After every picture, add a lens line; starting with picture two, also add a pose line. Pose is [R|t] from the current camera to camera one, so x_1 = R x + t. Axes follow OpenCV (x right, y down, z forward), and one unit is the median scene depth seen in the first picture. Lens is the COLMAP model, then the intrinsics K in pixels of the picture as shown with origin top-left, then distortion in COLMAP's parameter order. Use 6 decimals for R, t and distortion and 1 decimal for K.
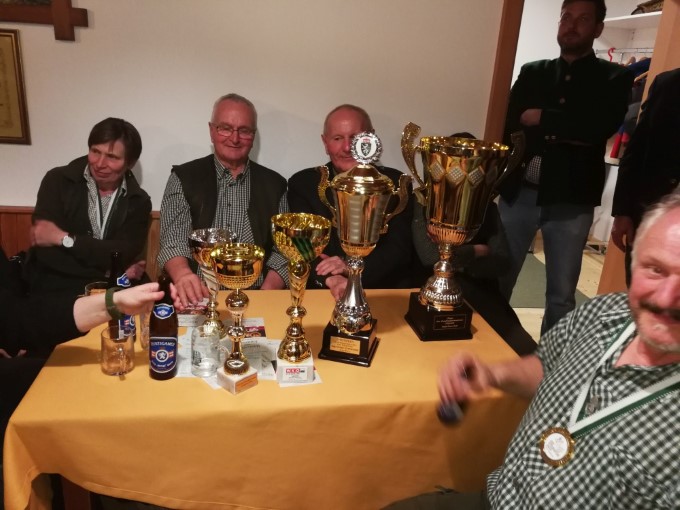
lens RADIAL K [[535.1, 0, 333.4], [0, 535.1, 256.5], [0, 0, 1]] dist [0.021240, -0.028622]
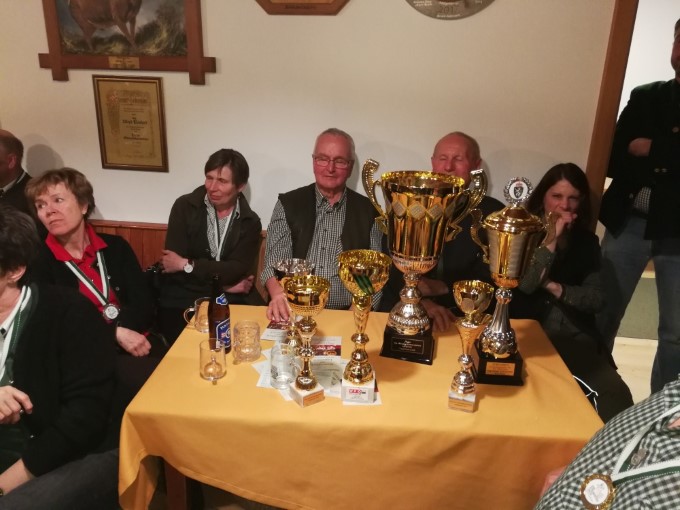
lens RADIAL K [[535.1, 0, 335.6], [0, 535.1, 254.8], [0, 0, 1]] dist [0.021240, -0.028622]
pose [[0.968883, 0.040529, -0.244179, 0.143911], [-0.042353, 0.999100, -0.002222, -0.064873], [0.243869, 0.012495, 0.969728, -0.086681]]
